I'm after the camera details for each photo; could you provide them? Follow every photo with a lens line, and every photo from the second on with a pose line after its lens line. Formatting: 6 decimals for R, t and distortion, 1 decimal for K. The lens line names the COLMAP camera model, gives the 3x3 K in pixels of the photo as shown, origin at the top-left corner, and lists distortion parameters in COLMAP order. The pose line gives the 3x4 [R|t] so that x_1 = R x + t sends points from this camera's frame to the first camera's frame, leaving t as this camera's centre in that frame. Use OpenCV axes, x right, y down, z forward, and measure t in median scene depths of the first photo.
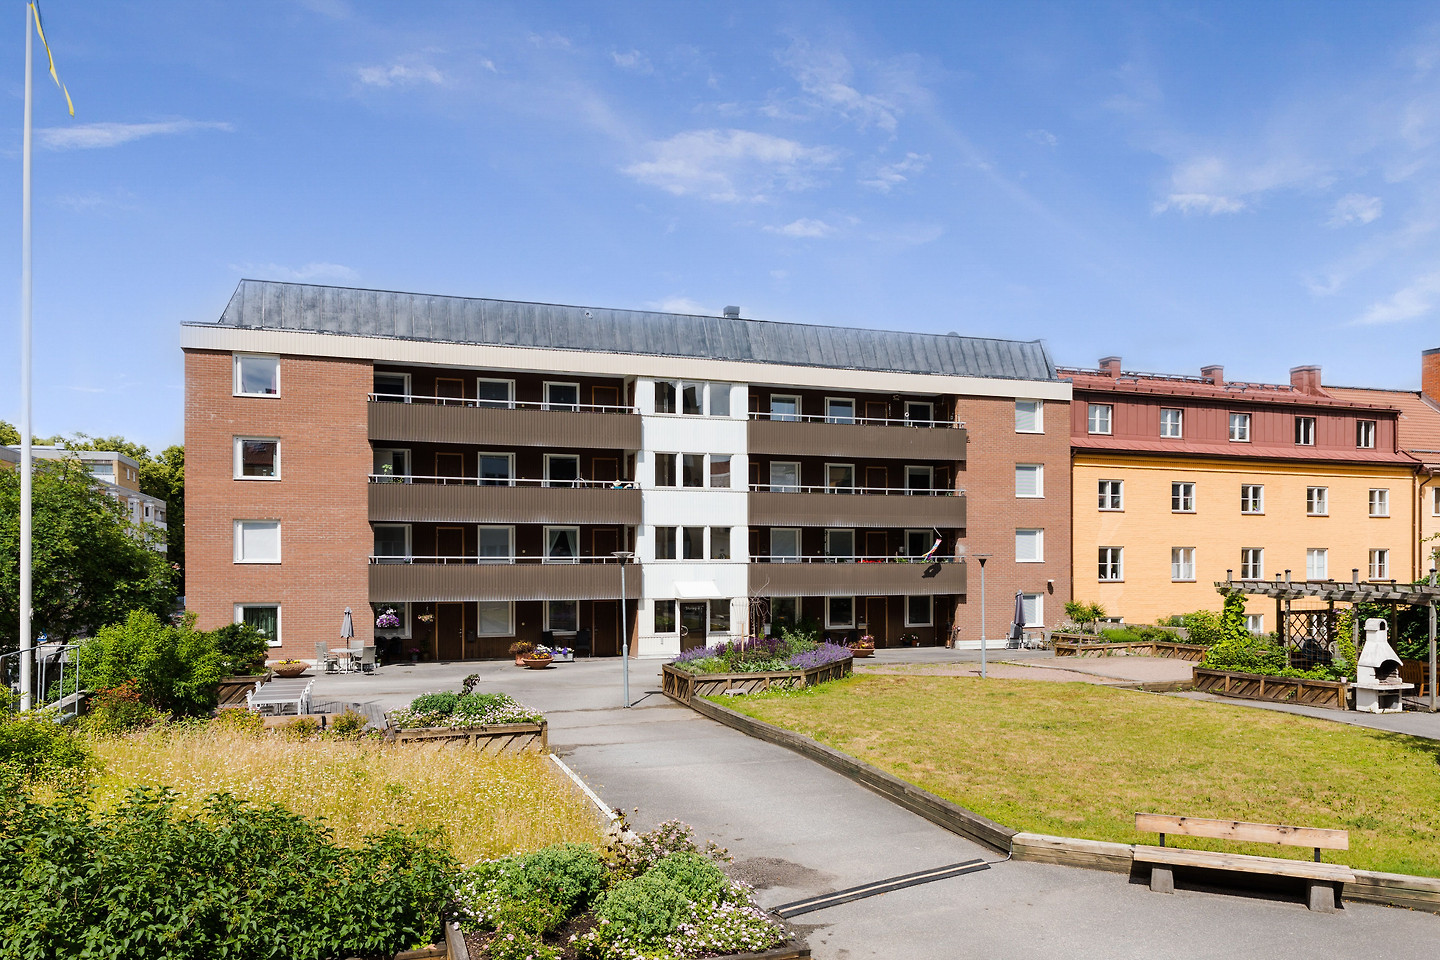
lens RADIAL K [[980.6, 0, 721.8], [0, 980.6, 572.7], [0, 0, 1]] dist [0.010068, 0.003497]
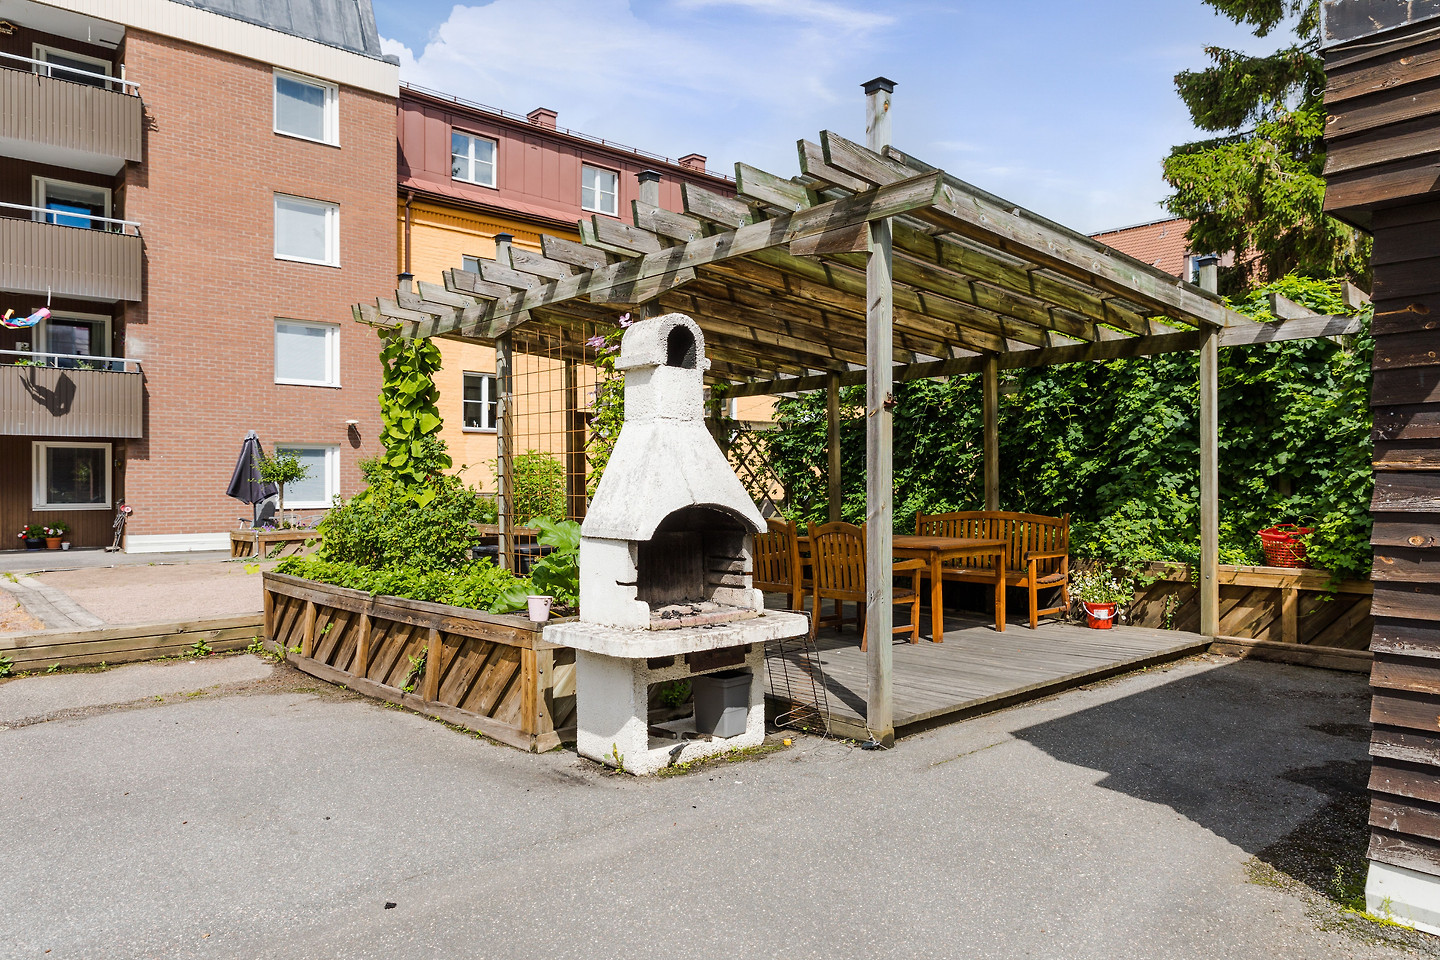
lens RADIAL K [[980.6, 0, 716.4], [0, 980.6, 477.6], [0, 0, 1]] dist [0.010068, 0.003497]
pose [[0.926278, 0.010340, 0.376698, 0.349673], [-0.005575, 0.999890, -0.013738, 0.049458], [-0.376799, 0.010625, 0.926234, 0.469089]]
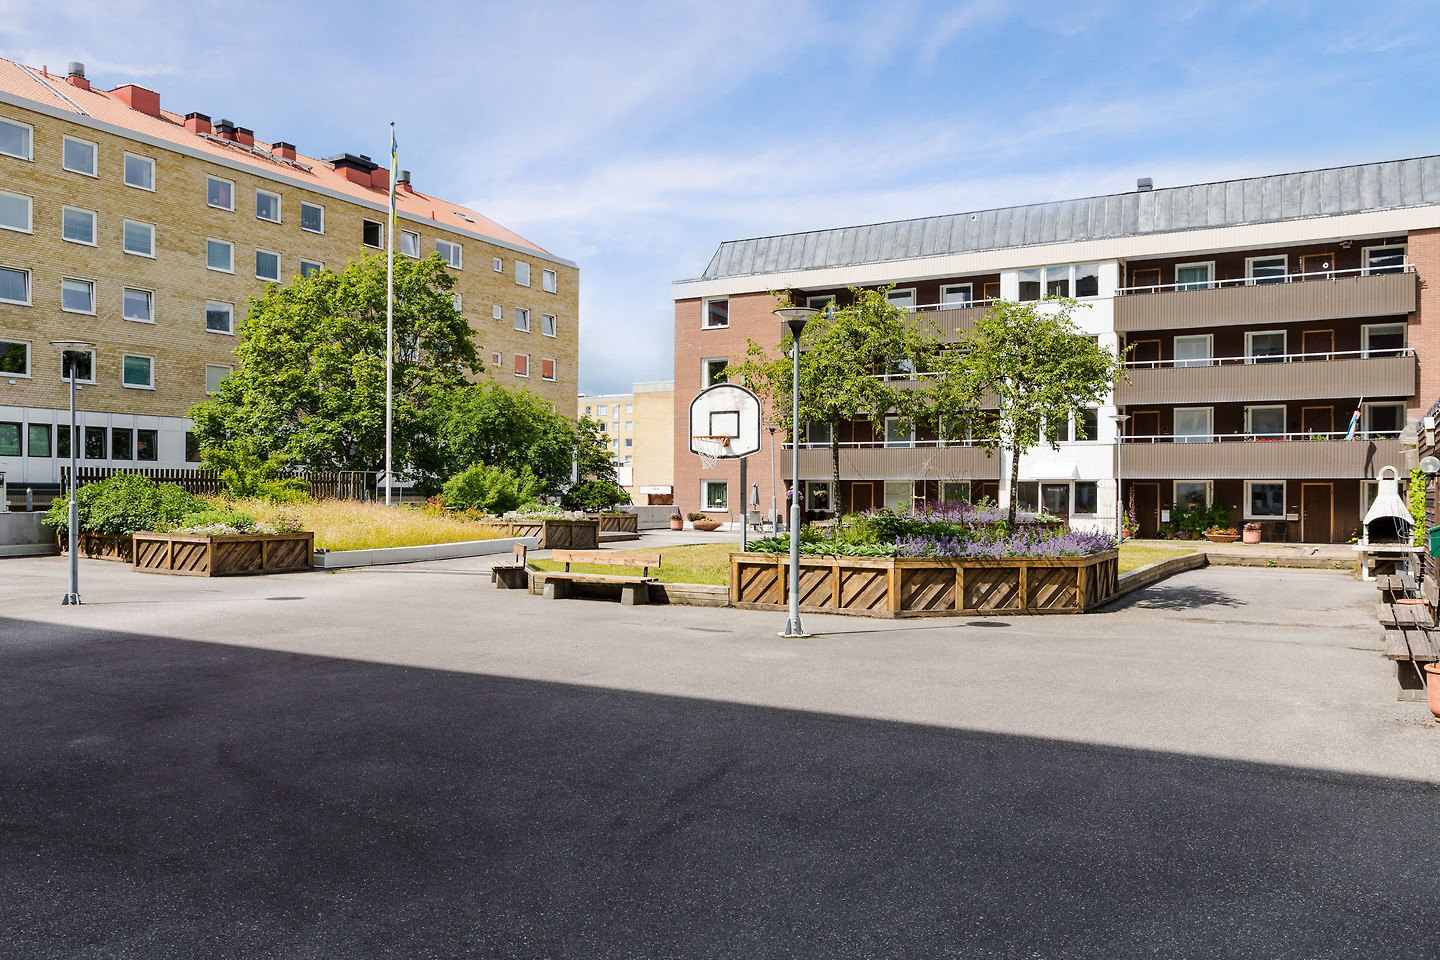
lens RADIAL K [[1139.5, 0, 718.9], [0, 1139.5, 469.0], [0, 0, 1]] dist [0.010050, 0.006879]
pose [[0.663108, -0.006329, -0.748497, 0.604908], [-0.012775, 0.999723, -0.019771, 0.042688], [0.748415, 0.022672, 0.662843, -0.045574]]
